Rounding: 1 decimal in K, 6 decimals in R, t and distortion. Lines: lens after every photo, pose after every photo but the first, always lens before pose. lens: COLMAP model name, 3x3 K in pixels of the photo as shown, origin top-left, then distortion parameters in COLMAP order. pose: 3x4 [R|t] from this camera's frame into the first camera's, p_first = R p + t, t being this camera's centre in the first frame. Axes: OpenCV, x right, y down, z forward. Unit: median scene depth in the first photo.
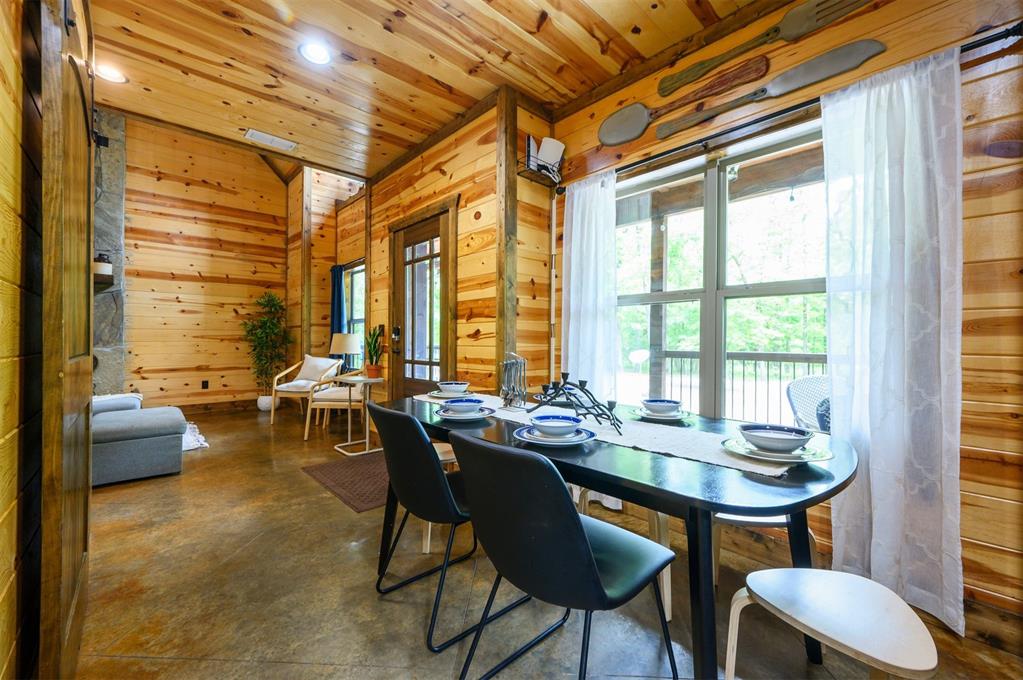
lens RADIAL K [[406.9, 0, 507.2], [0, 406.9, 342.3], [0, 0, 1]] dist [-0.000345, 0.000247]
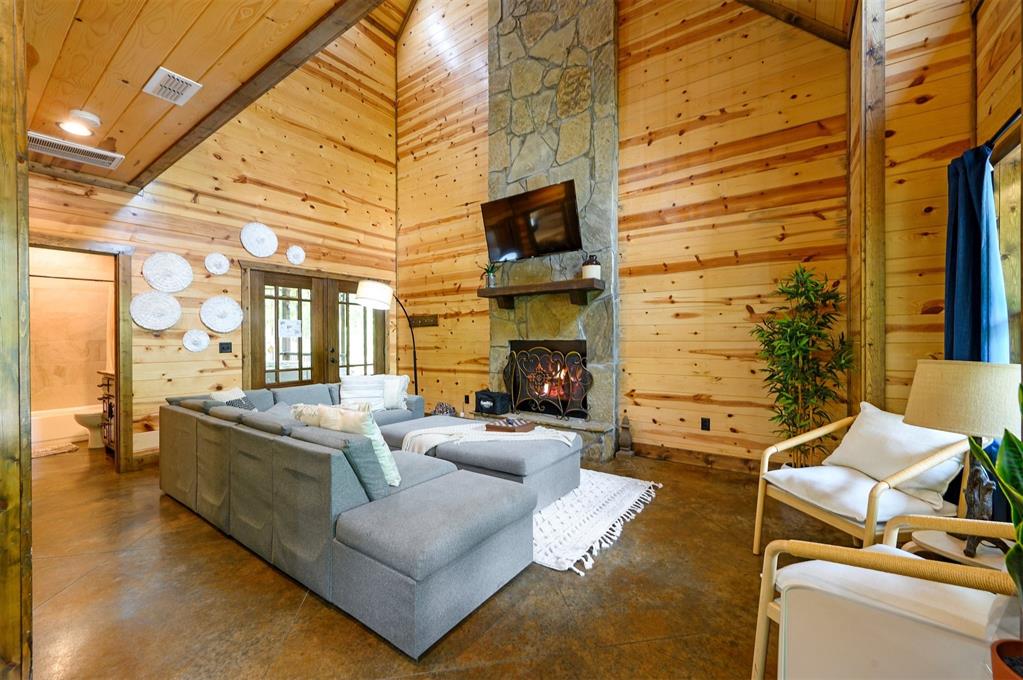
lens RADIAL K [[403.7, 0, 511.5], [0, 403.7, 340.0], [0, 0, 1]] dist [-0.005117, 0.000093]
pose [[0.216216, -0.001984, -0.976344, -0.169954], [0.000754, 0.999998, -0.001865, -0.031462], [0.976345, -0.000333, 0.216217, 0.549164]]
